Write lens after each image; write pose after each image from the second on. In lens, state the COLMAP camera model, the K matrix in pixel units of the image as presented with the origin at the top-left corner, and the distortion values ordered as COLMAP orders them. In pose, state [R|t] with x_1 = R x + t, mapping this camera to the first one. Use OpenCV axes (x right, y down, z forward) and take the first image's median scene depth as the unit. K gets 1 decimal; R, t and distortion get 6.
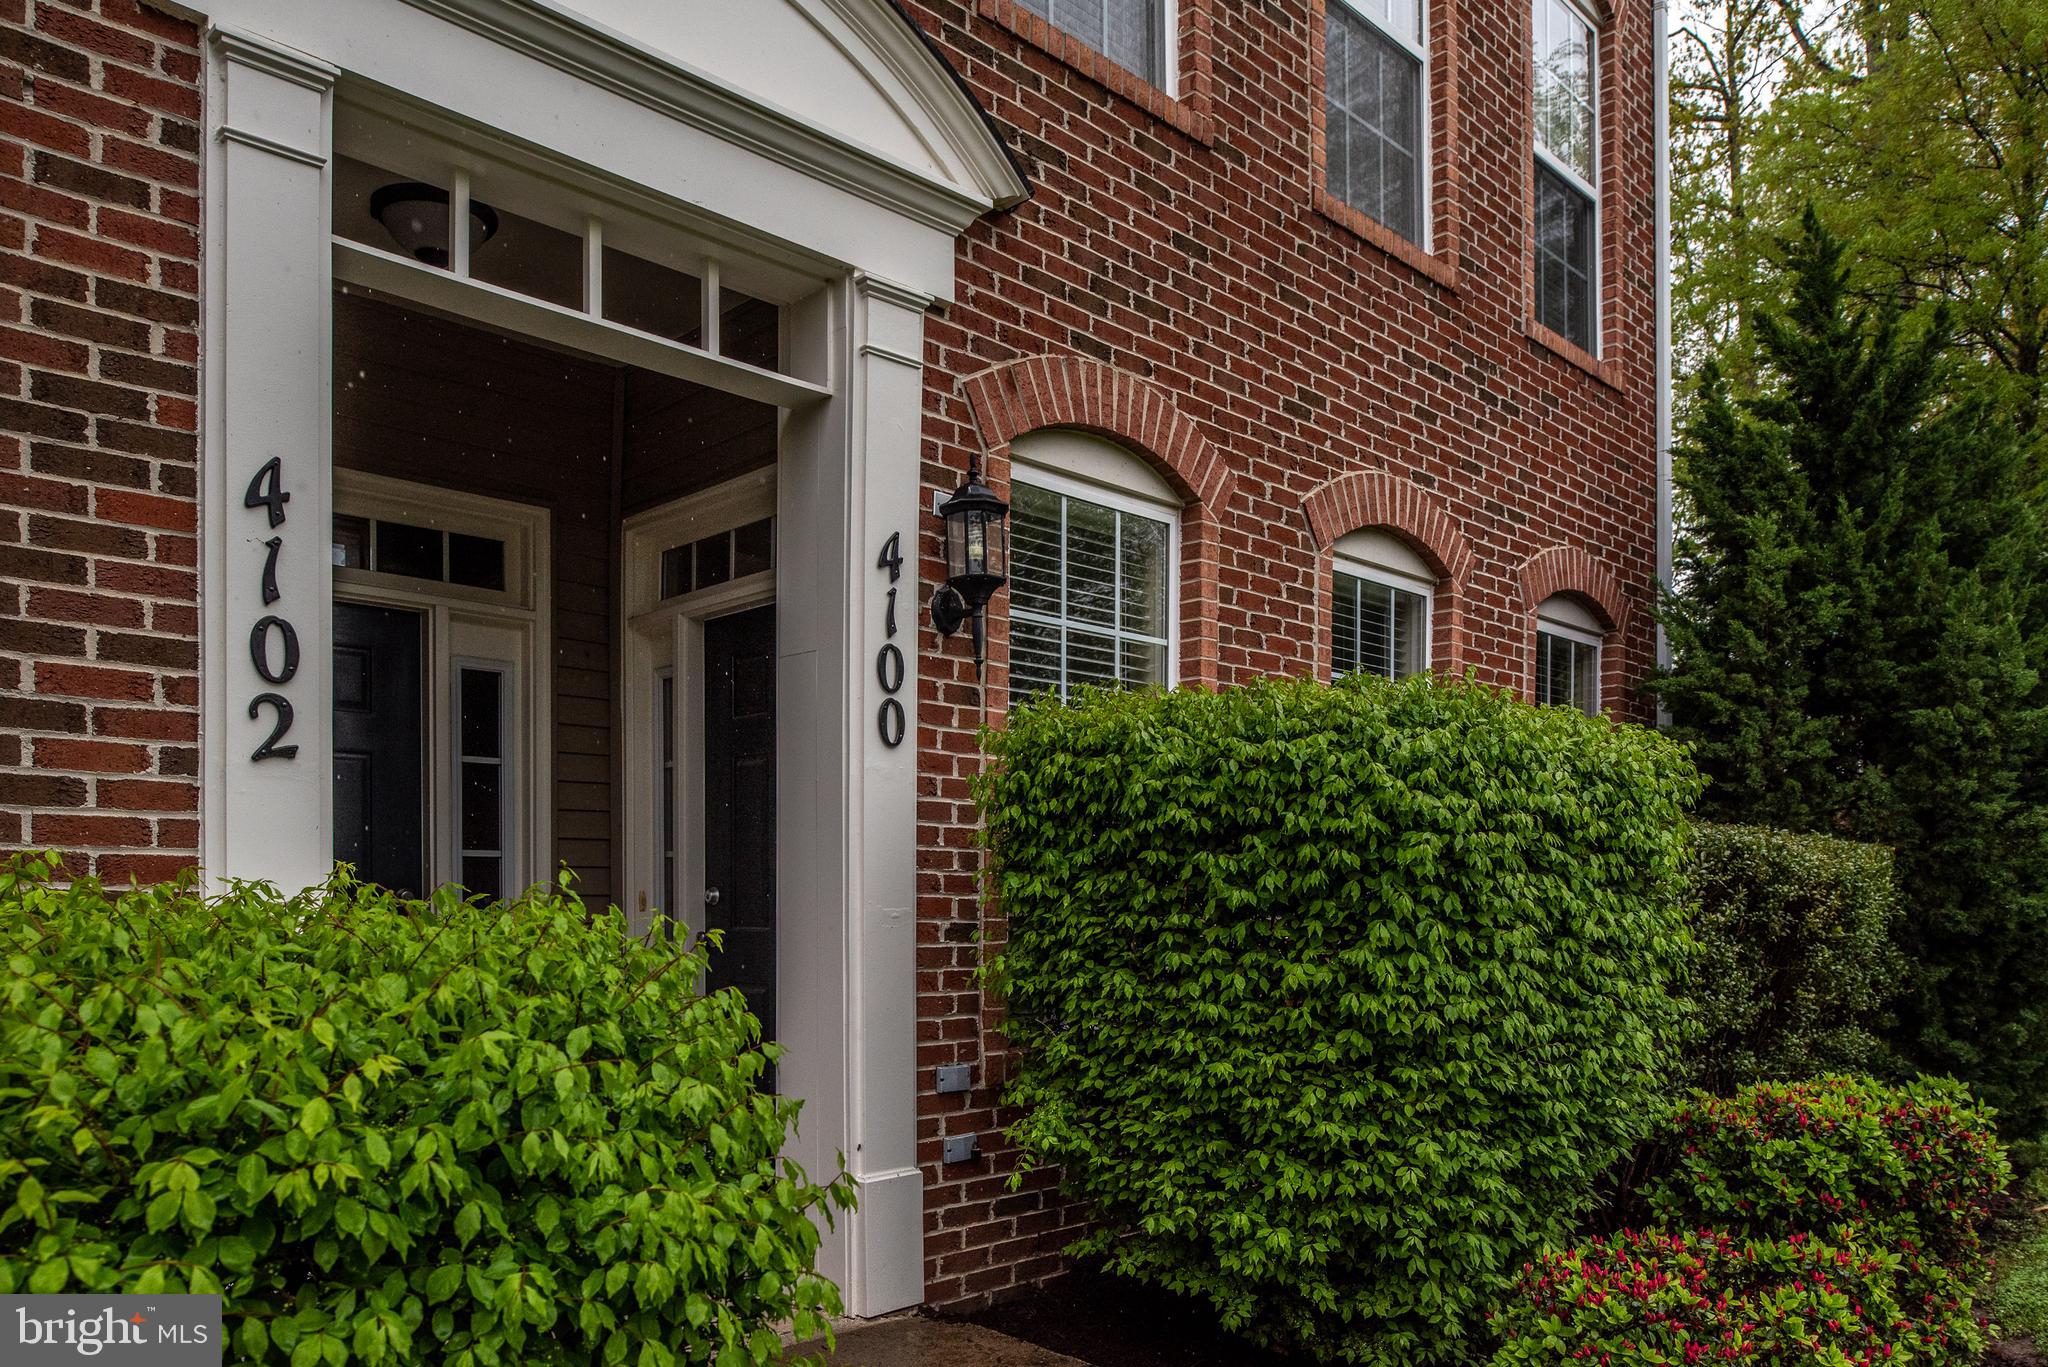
lens RADIAL K [[1480.9, 0, 1068.0], [0, 1480.9, 917.5], [0, 0, 1]] dist [-0.009663, -0.009732]
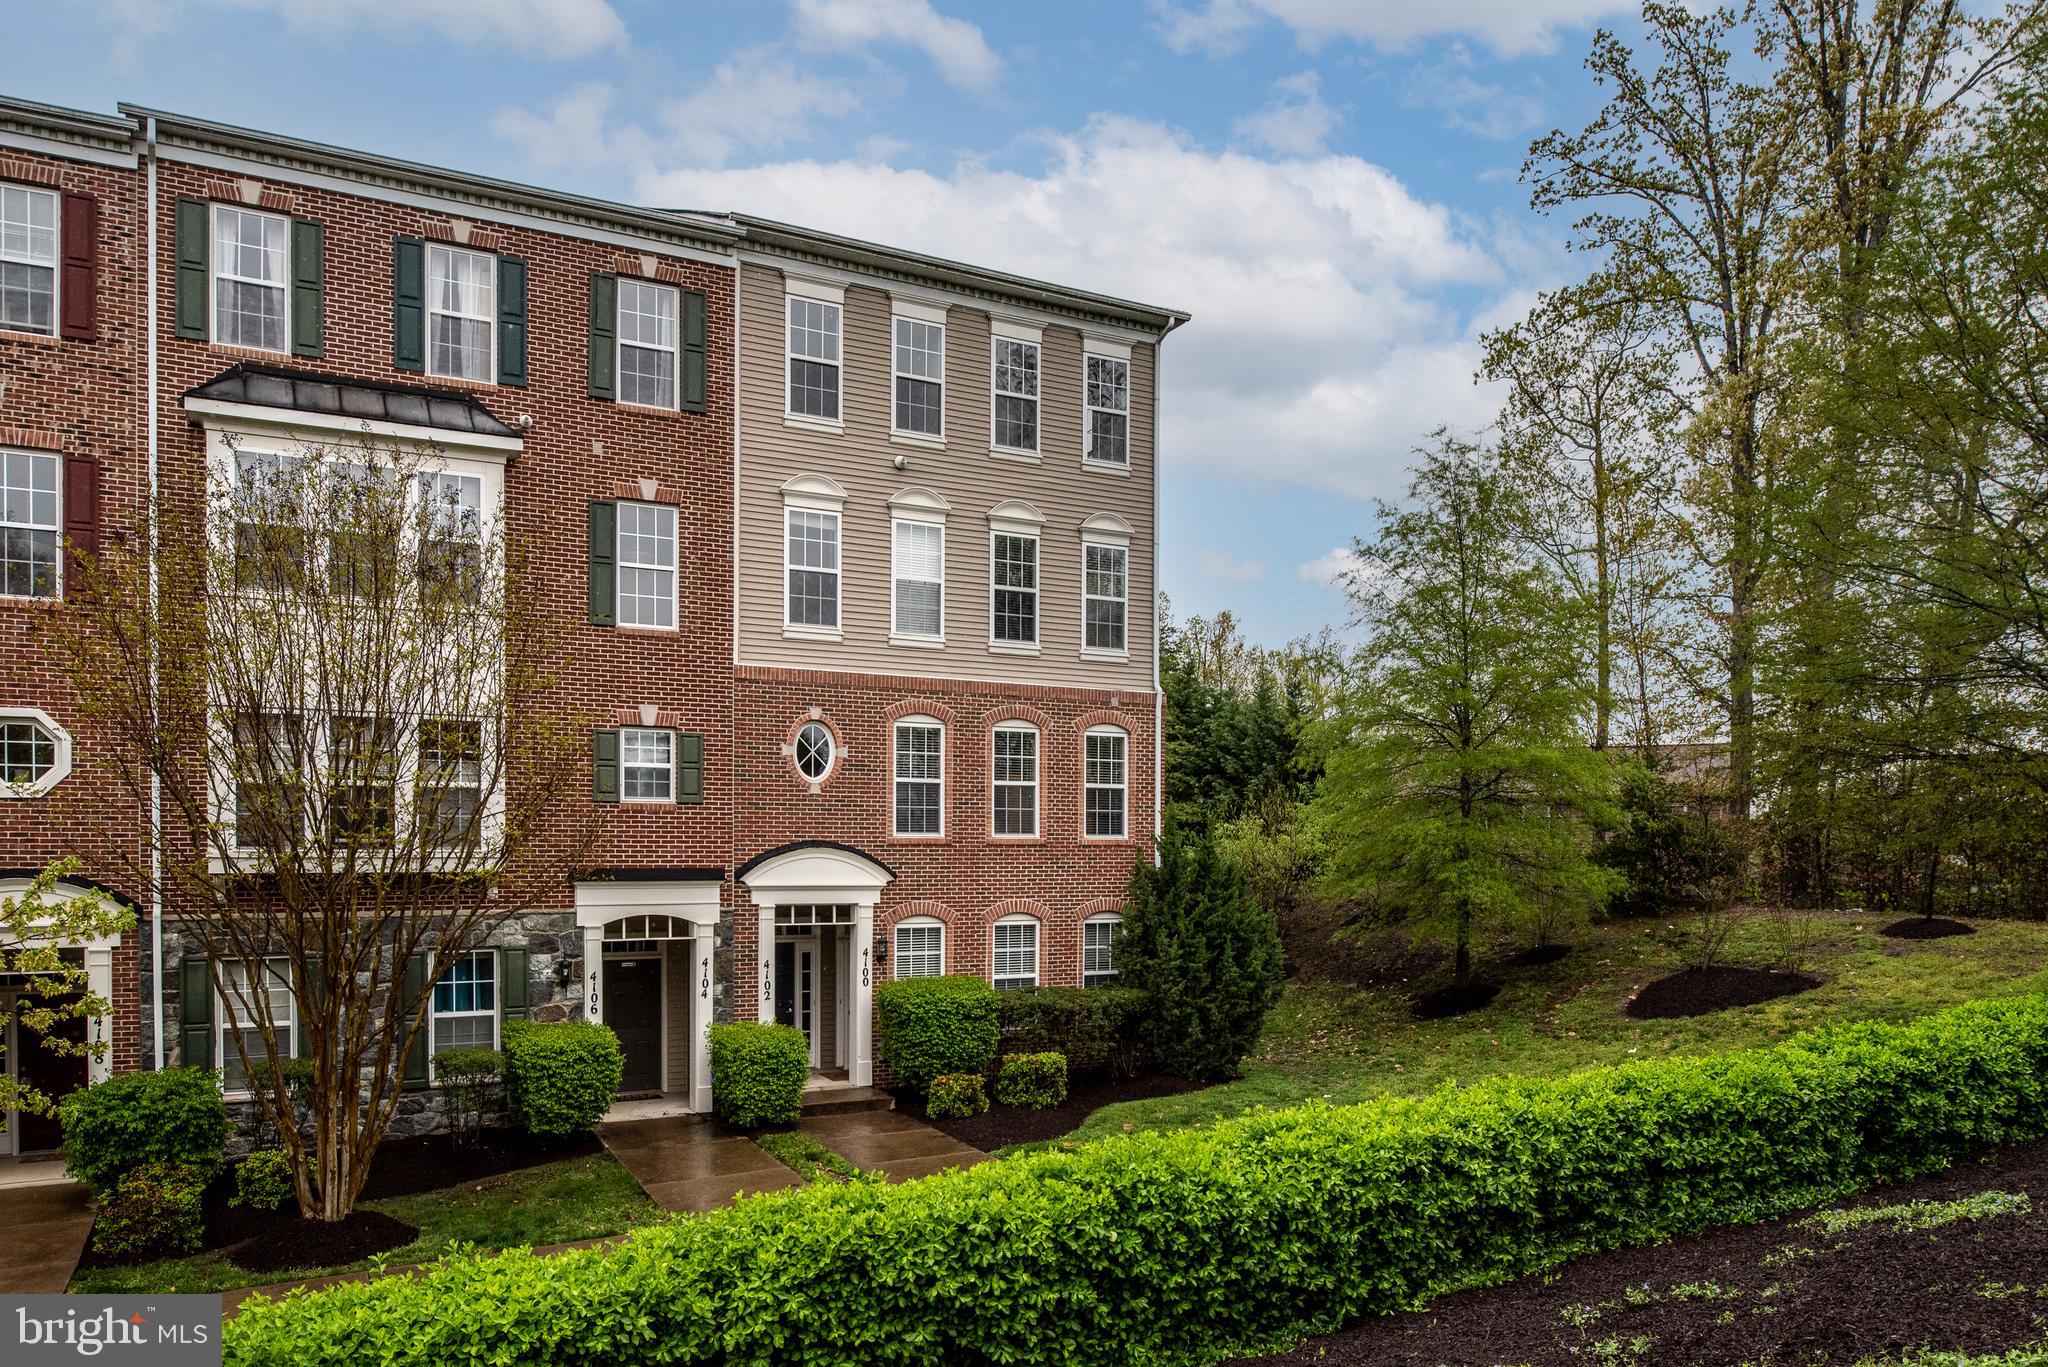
lens RADIAL K [[1486.9, 0, 1053.4], [0, 1486.9, 882.2], [0, 0, 1]] dist [-0.002116, -0.002875]
pose [[0.957293, 0.014802, -0.288739, 2.123468], [-0.011048, 0.999832, 0.014626, -0.582039], [0.288907, -0.010812, 0.957296, -4.072898]]
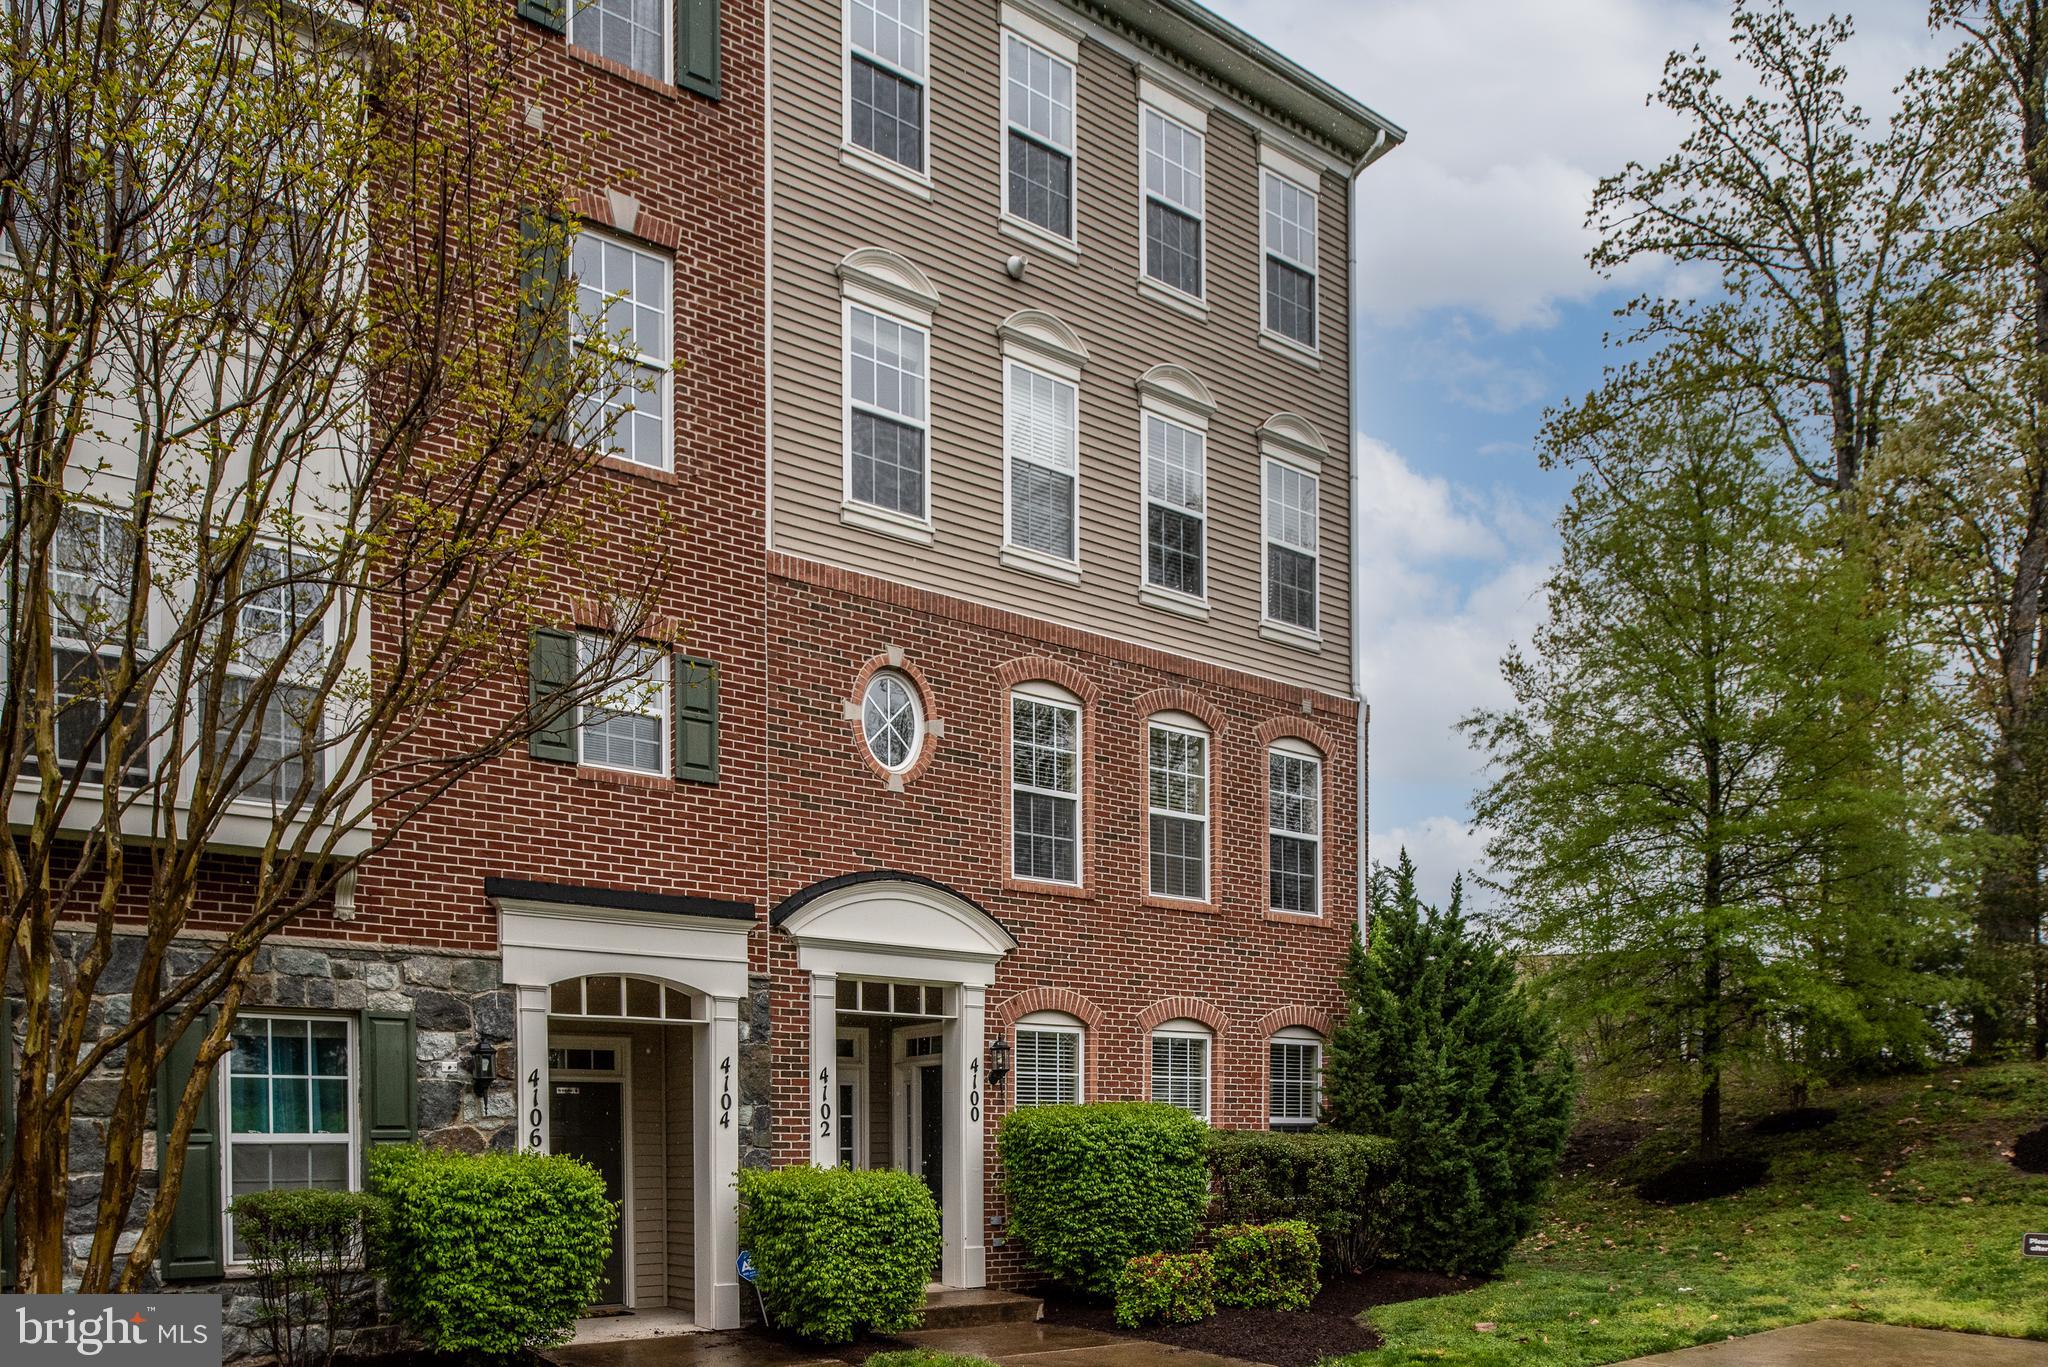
lens RADIAL K [[1500.8, 0, 1020.5], [0, 1500.8, 1173.9], [0, 0, 1]] dist [-0.011619, -0.005022]
pose [[0.984725, -0.000288, -0.174119, 0.563029], [0.001636, 0.999970, 0.007593, -0.019320], [0.174112, -0.007762, 0.984695, -2.290471]]
